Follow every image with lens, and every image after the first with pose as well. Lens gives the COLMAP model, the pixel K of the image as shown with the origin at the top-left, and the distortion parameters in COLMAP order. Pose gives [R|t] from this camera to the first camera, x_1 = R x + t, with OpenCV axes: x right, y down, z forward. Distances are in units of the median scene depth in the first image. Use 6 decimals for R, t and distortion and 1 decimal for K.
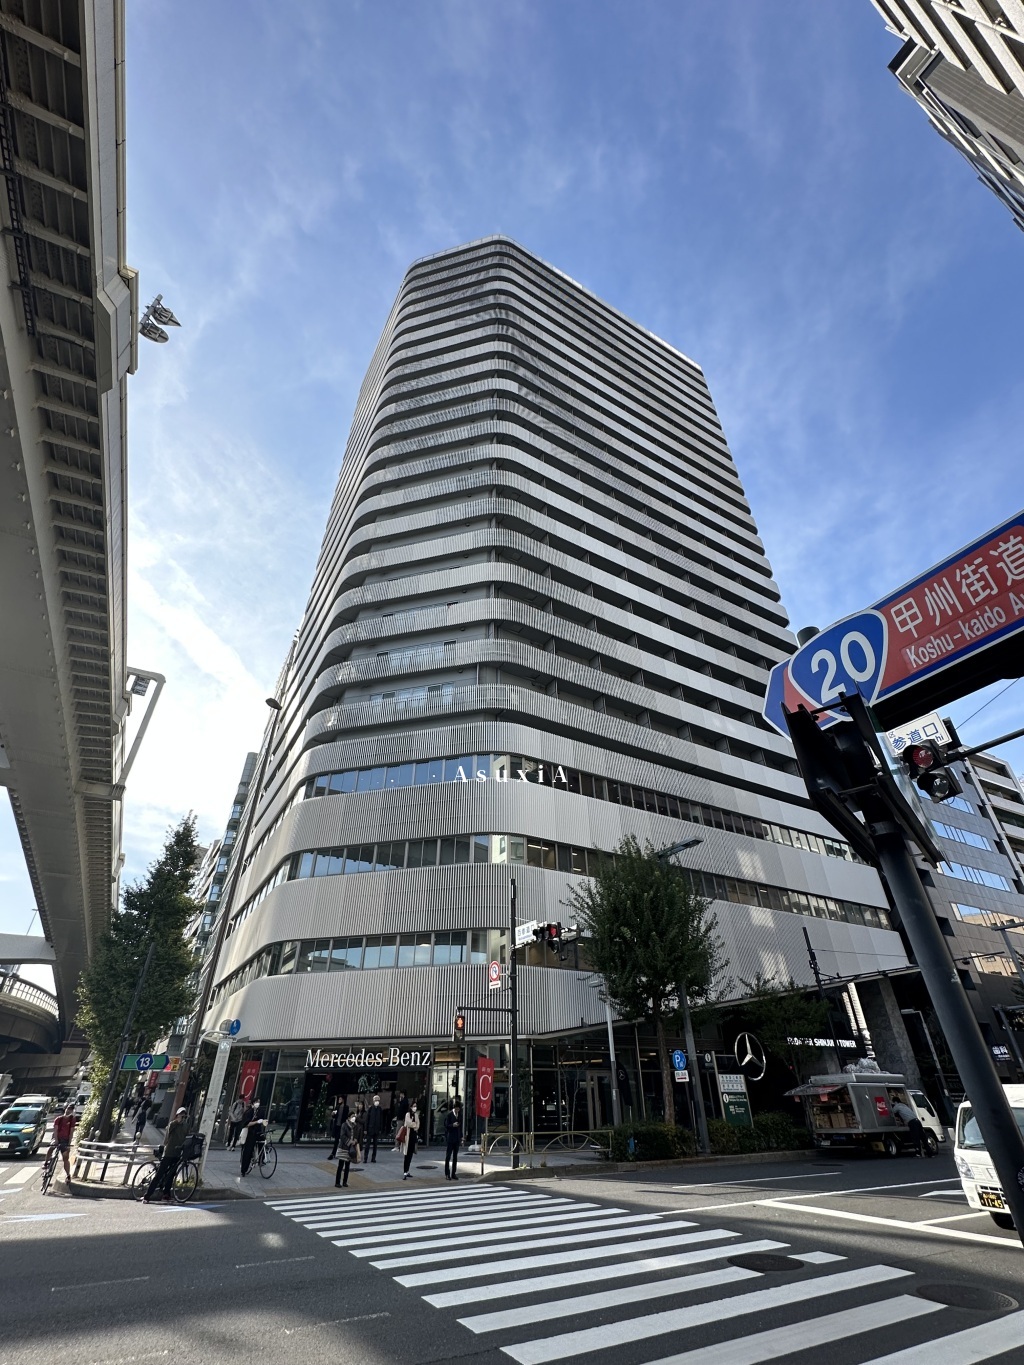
lens RADIAL K [[611.1, 0, 507.2], [0, 611.1, 670.5], [0, 0, 1]] dist [-0.003249, -0.000468]
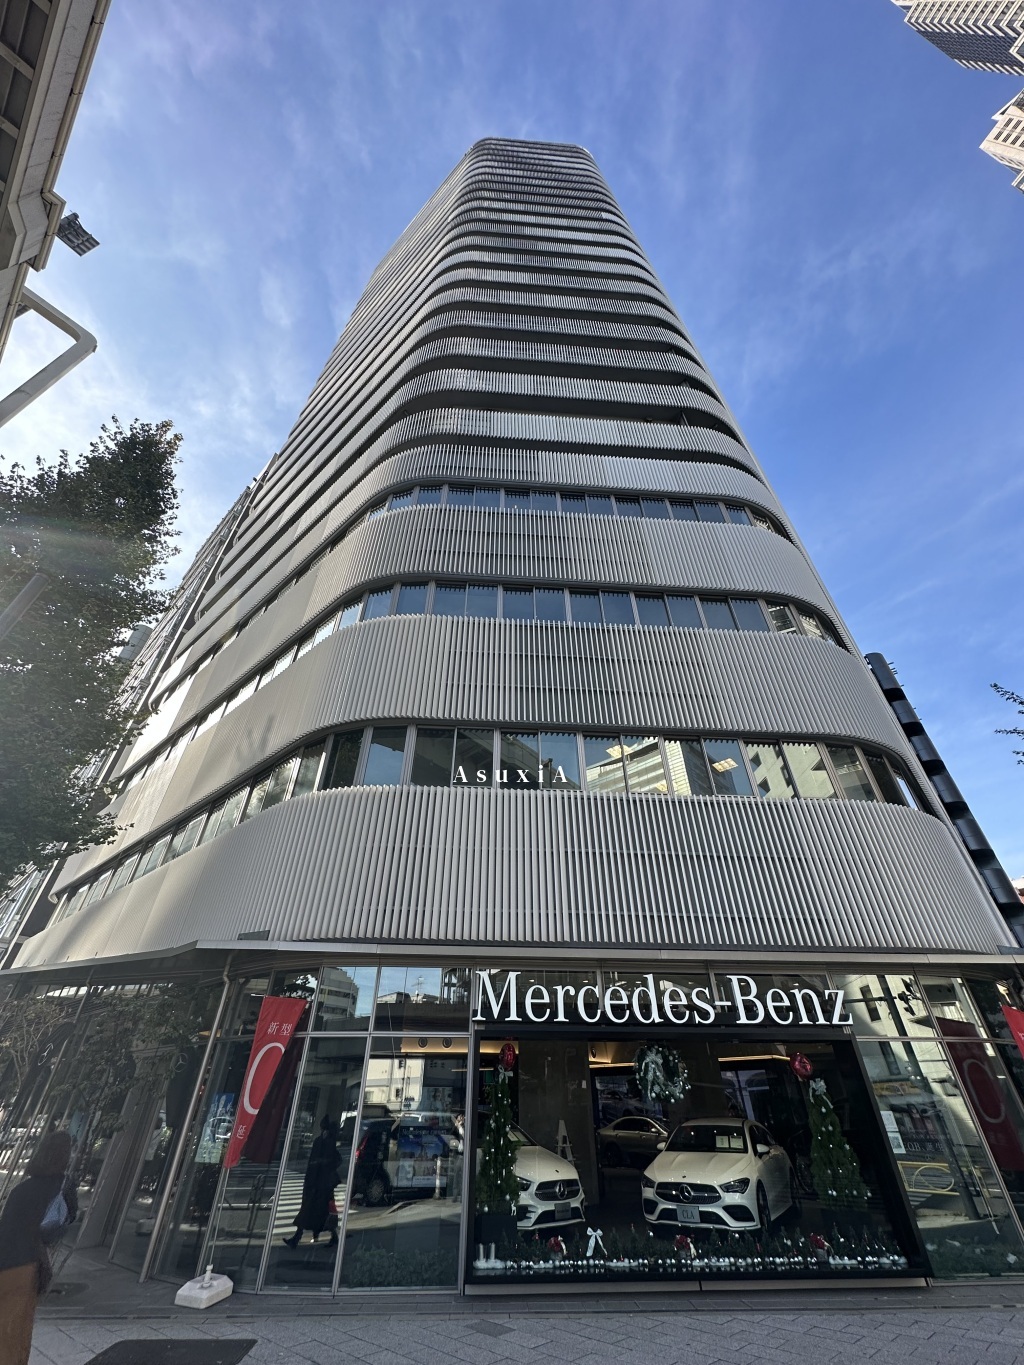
lens RADIAL K [[547.2, 0, 512.9], [0, 547.2, 686.8], [0, 0, 1]] dist [0.001138, 0.000057]
pose [[0.943386, 0.210496, 0.256350, -0.385512], [-0.193796, 0.976992, -0.089049, 0.448355], [-0.269196, 0.034328, 0.962473, 0.634022]]
